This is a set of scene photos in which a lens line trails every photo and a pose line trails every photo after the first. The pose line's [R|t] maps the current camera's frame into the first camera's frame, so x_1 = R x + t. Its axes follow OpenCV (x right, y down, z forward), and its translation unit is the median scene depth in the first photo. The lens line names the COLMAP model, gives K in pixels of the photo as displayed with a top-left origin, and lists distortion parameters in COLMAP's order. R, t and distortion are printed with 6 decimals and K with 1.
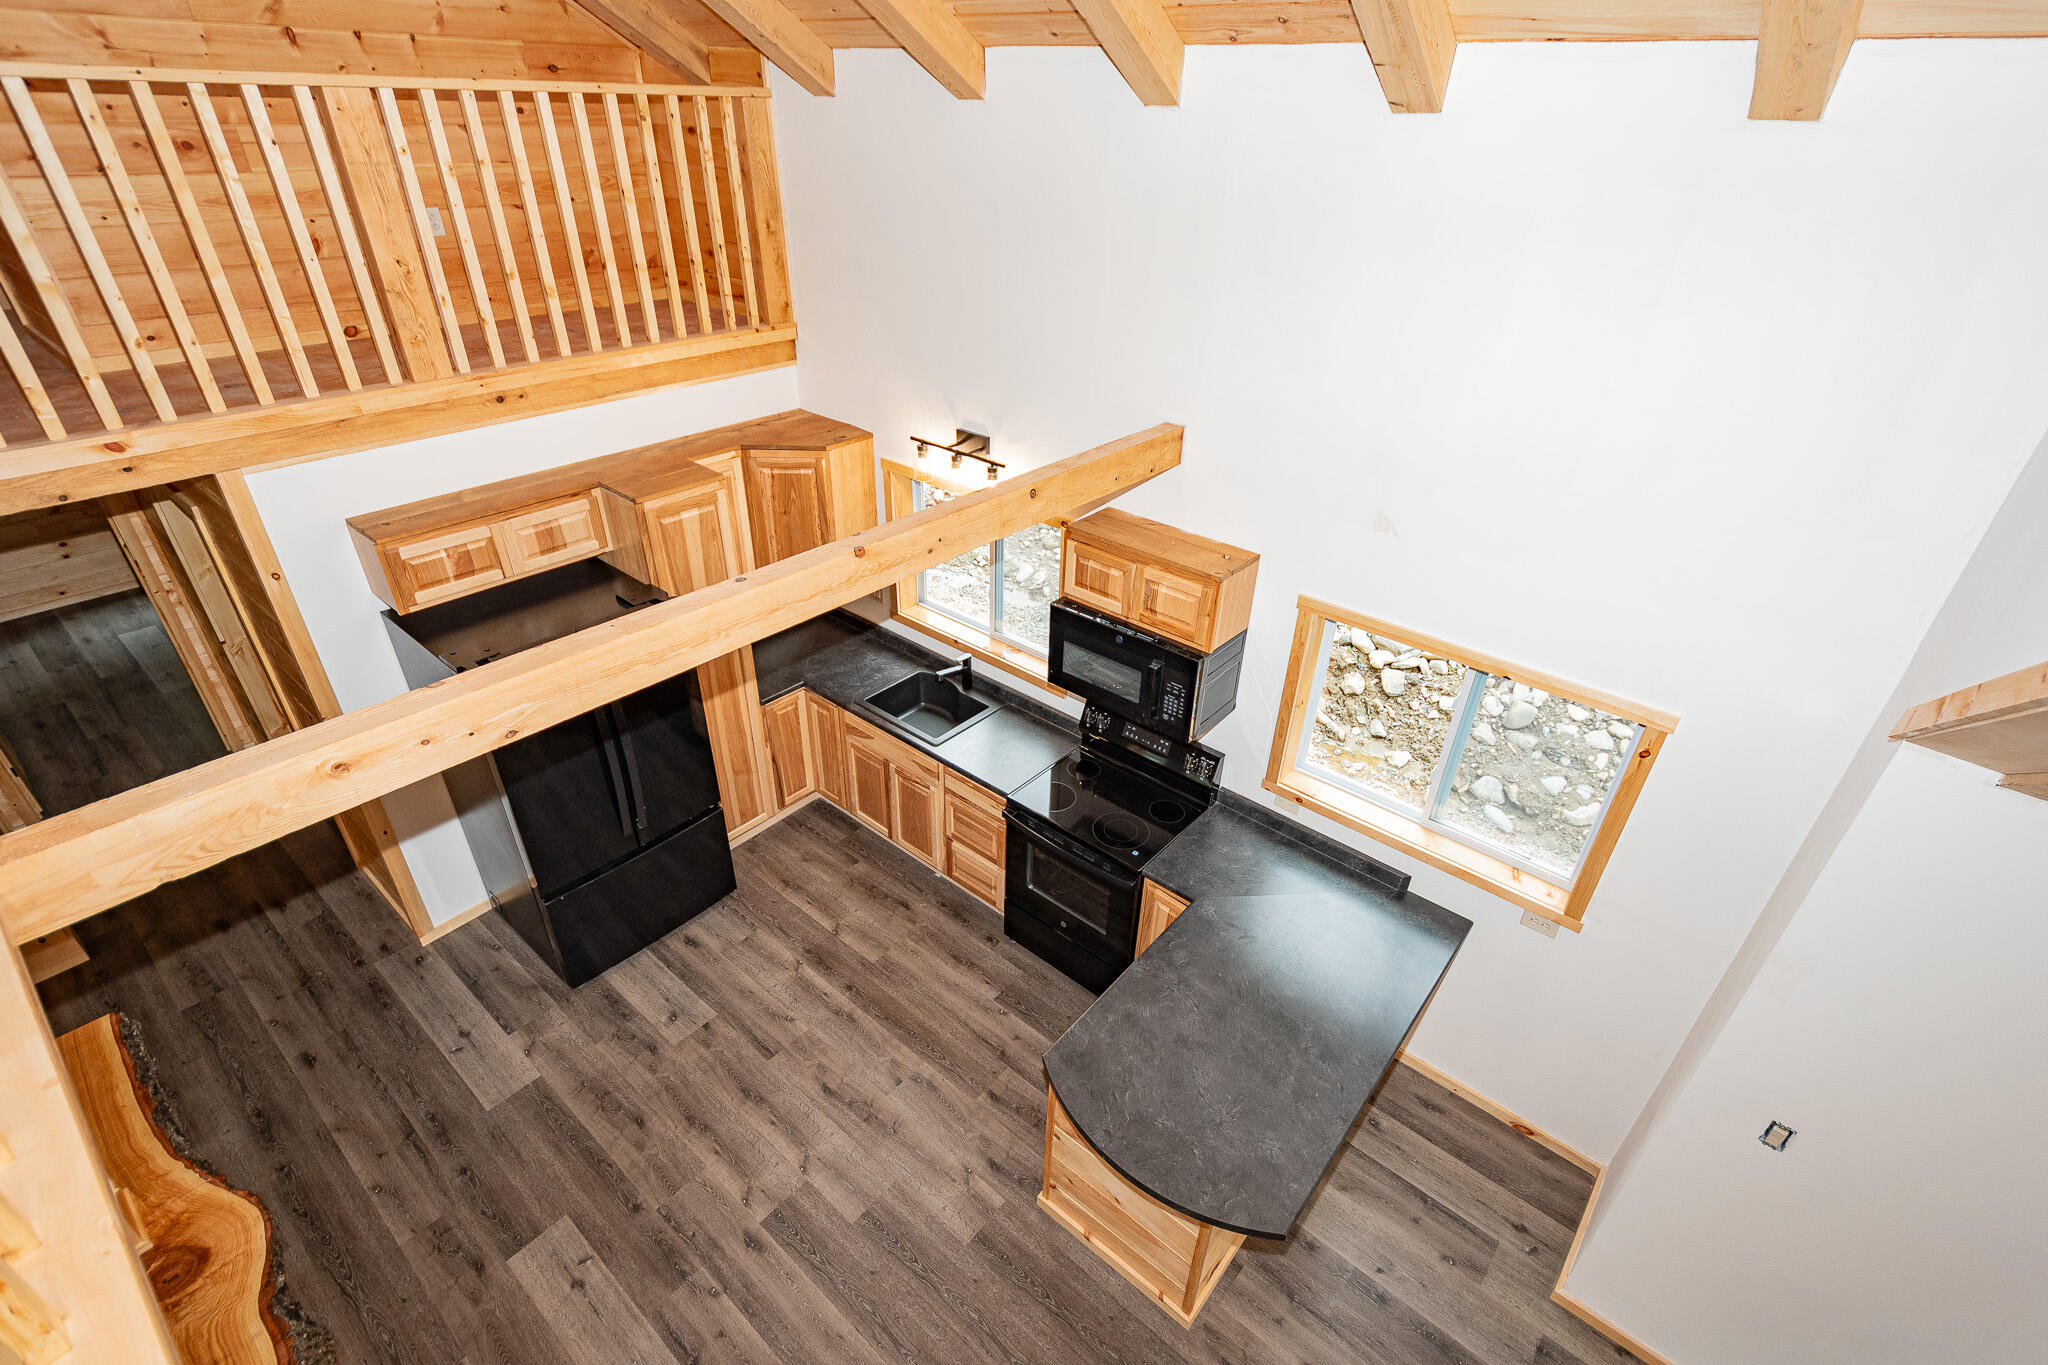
lens RADIAL K [[973.4, 0, 1018.5], [0, 973.4, 671.1], [0, 0, 1]] dist [0.015849, -0.000976]
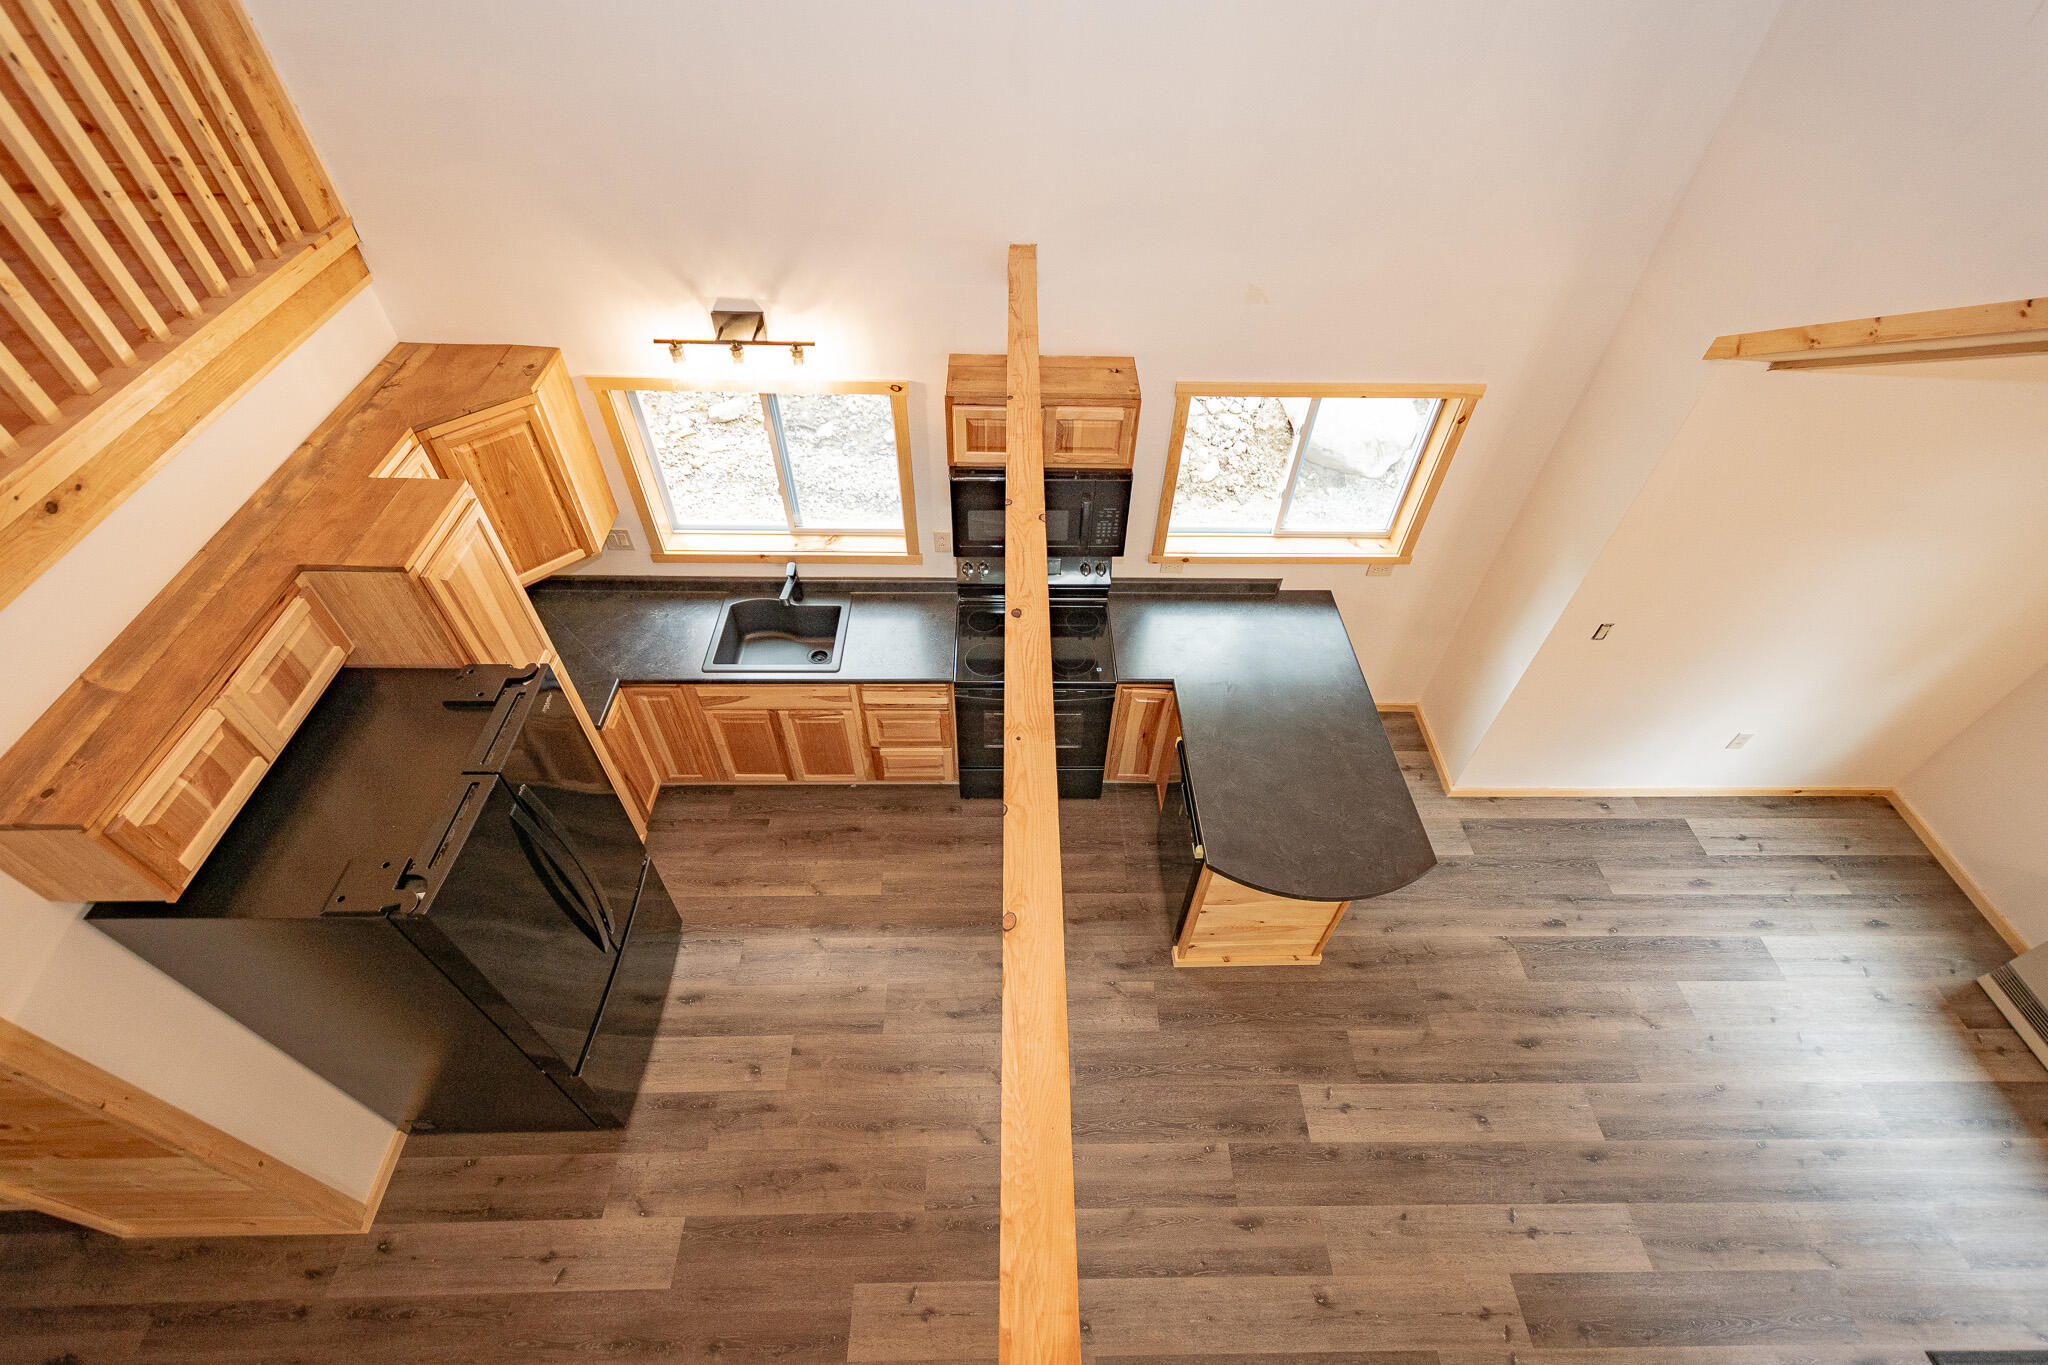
lens RADIAL K [[921.4, 0, 1028.9], [0, 921.4, 691.1], [0, 0, 1]] dist [0.025235, -0.011623]
pose [[0.741968, -0.488829, 0.458836, -0.386121], [0.333564, 0.862824, 0.379829, -0.190478], [-0.581566, -0.128770, 0.803243, 0.205356]]
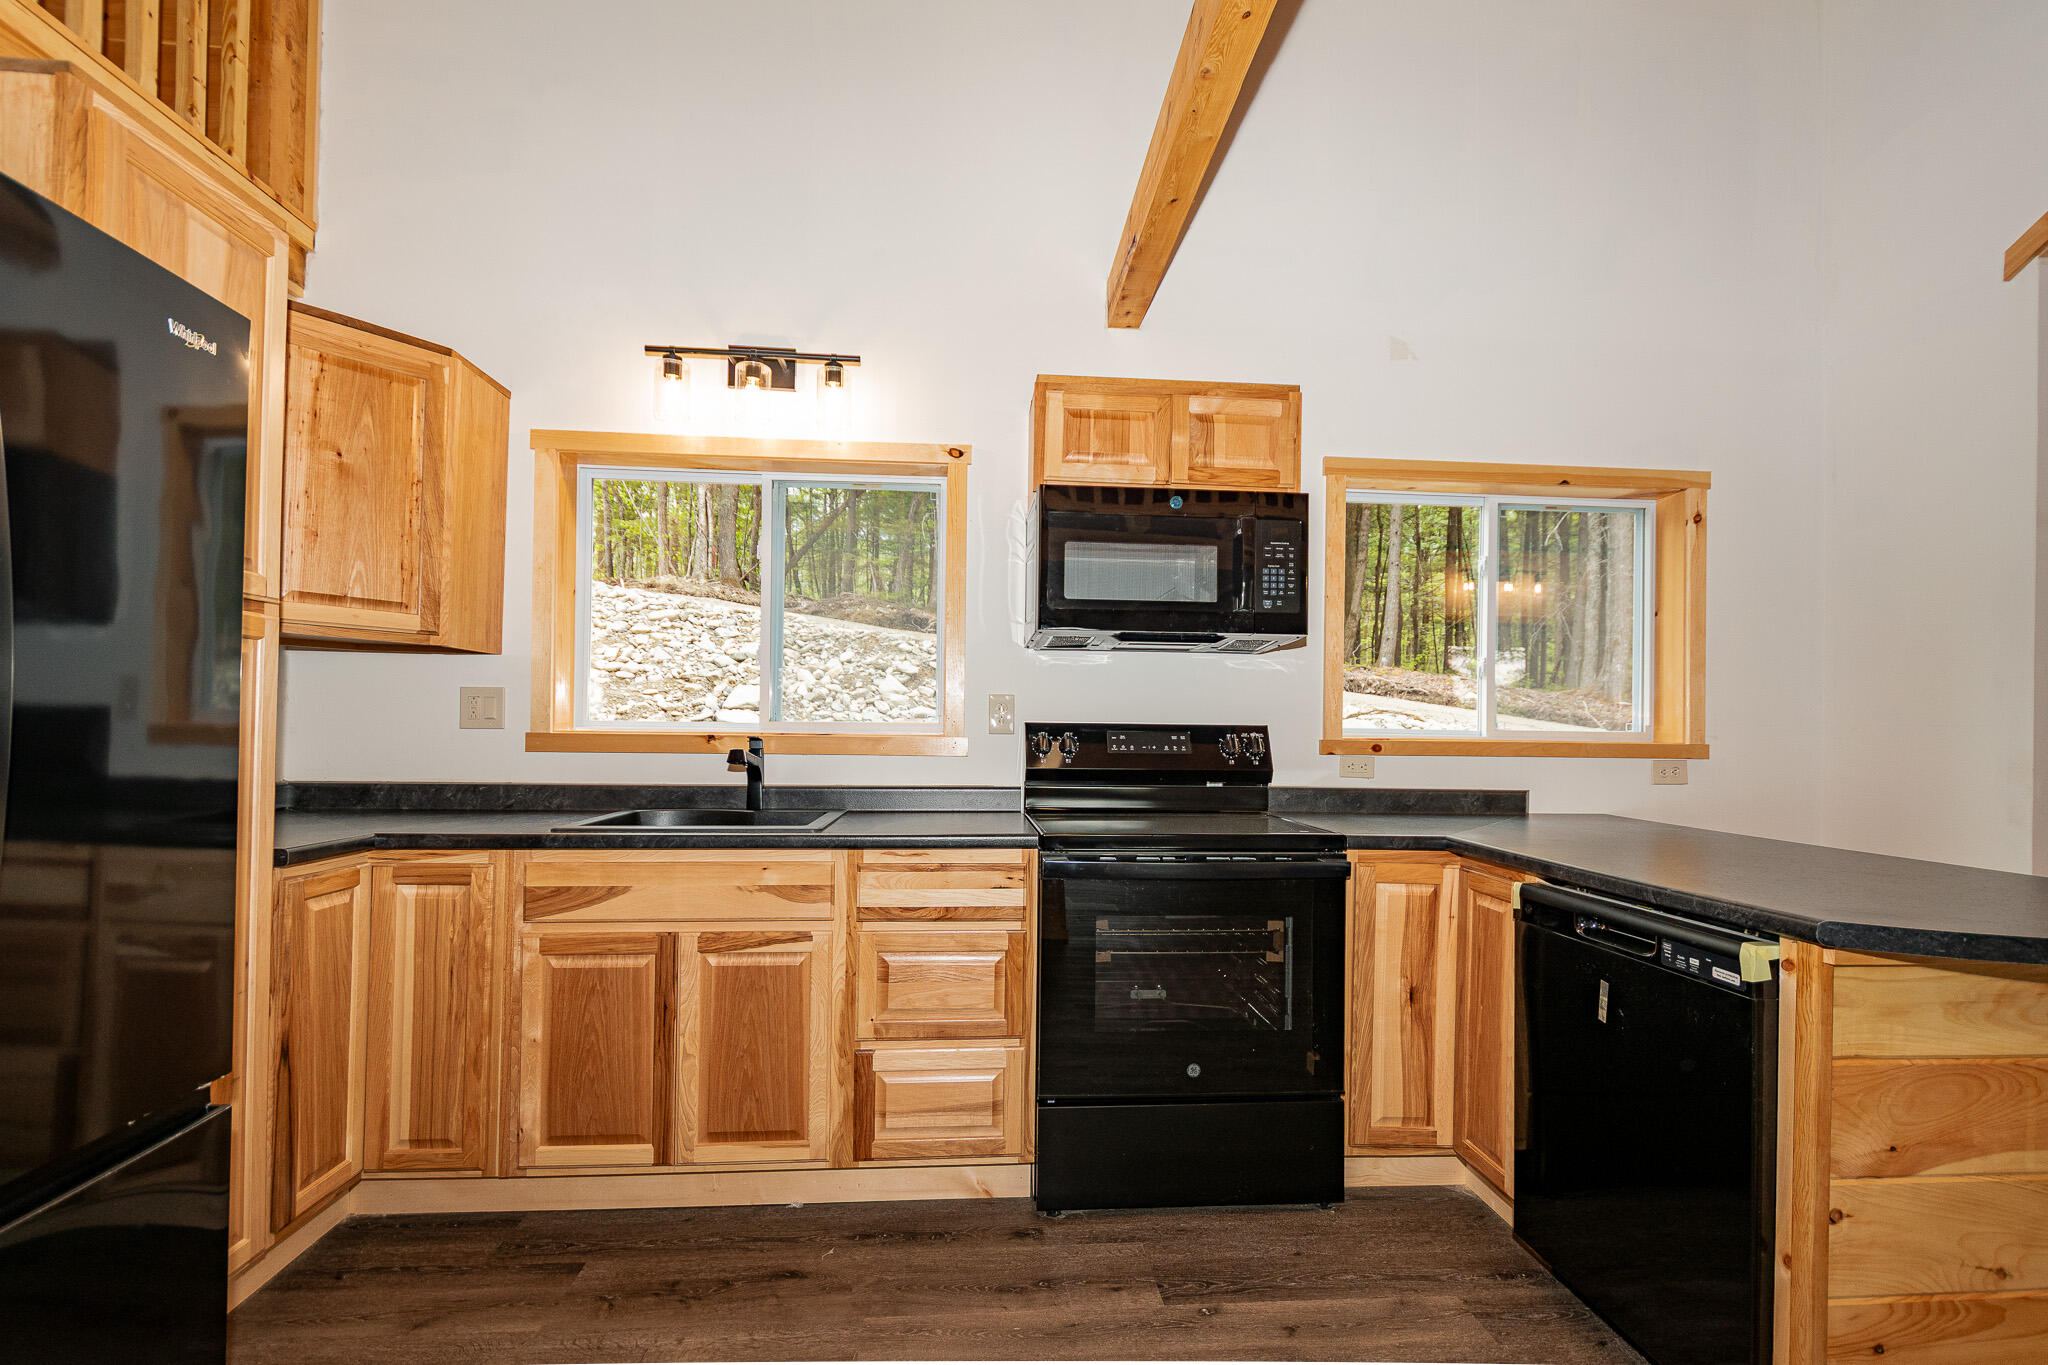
lens RADIAL K [[921.4, 0, 1028.9], [0, 921.4, 691.1], [0, 0, 1]] dist [0.025235, -0.011623]
pose [[0.704624, 0.011286, 0.709491, -0.361813], [0.360338, 0.855664, -0.371477, 0.241422], [-0.611278, 0.517408, 0.598855, 0.668488]]
